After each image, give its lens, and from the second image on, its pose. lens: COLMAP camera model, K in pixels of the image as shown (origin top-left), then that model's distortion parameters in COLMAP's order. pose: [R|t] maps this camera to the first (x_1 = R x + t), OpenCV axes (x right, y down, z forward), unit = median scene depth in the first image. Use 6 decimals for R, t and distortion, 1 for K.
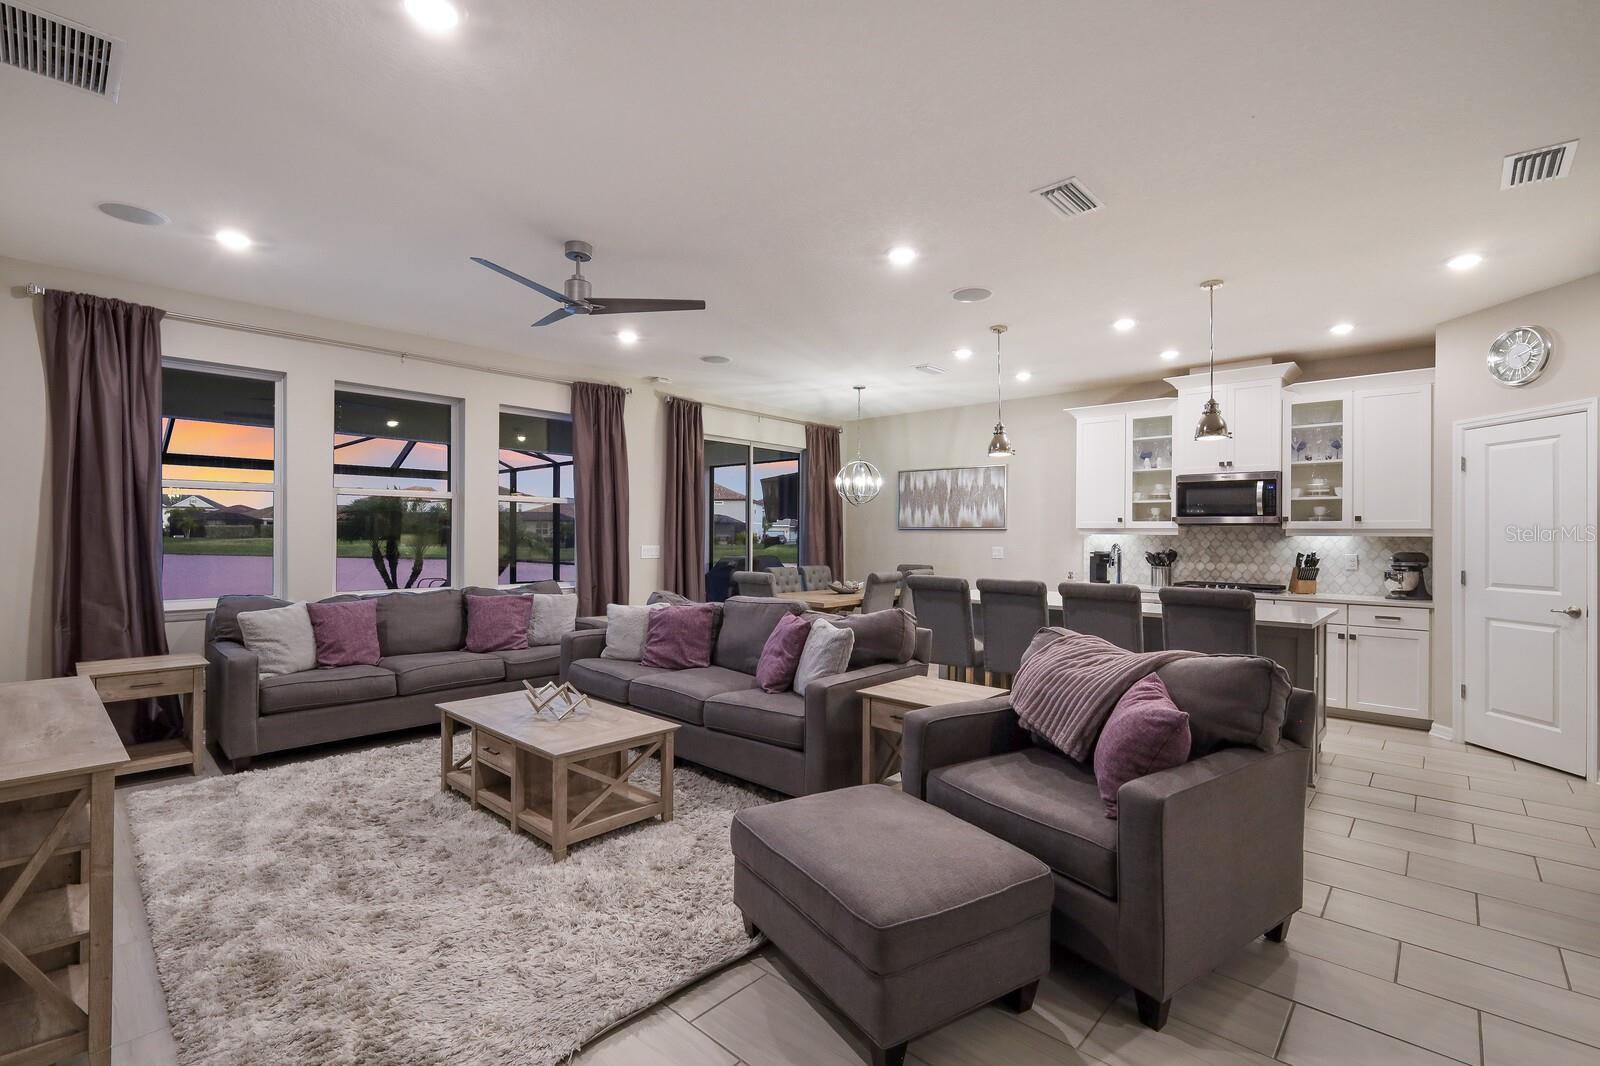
lens RADIAL K [[725.5, 0, 800.0], [0, 725.5, 533.0], [0, 0, 1]] dist [-0.001995, -0.000190]
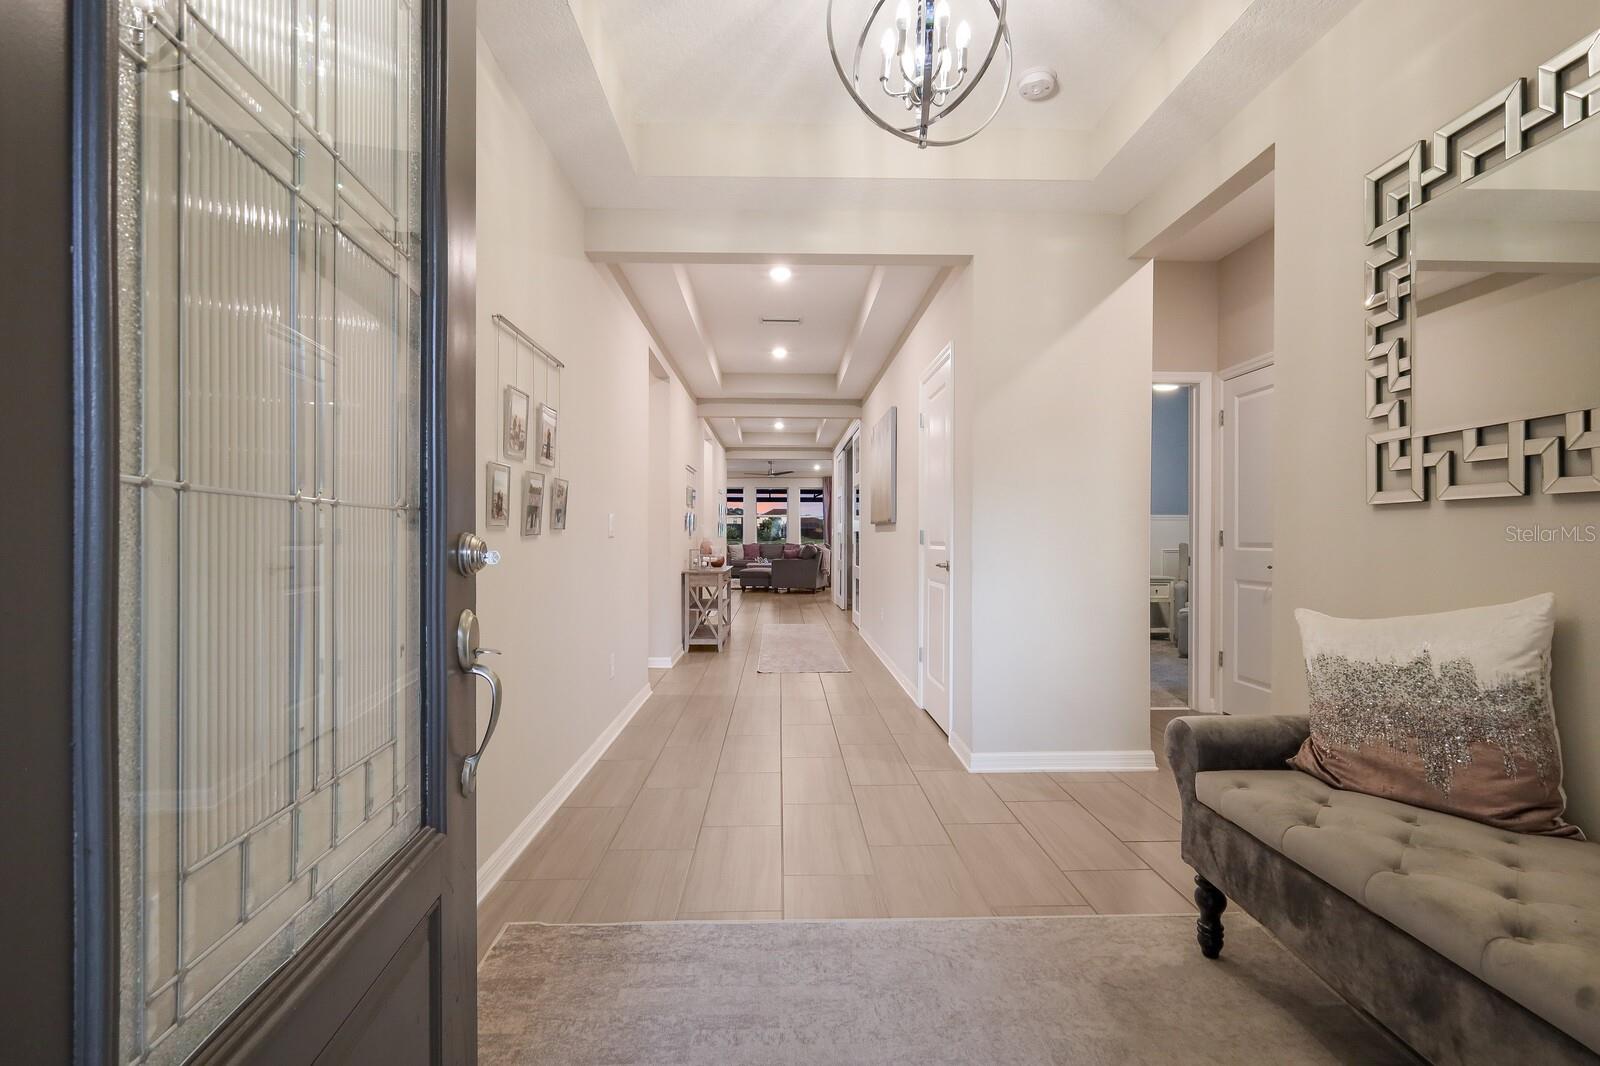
lens RADIAL K [[693.7, 0, 803.7], [0, 693.7, 522.8], [0, 0, 1]] dist [0.006173, -0.000170]
pose [[0.697966, -0.013462, -0.716005, 1.785863], [0.004773, 0.999889, -0.014146, 0.024156], [0.716115, 0.006456, 0.697952, -1.136290]]
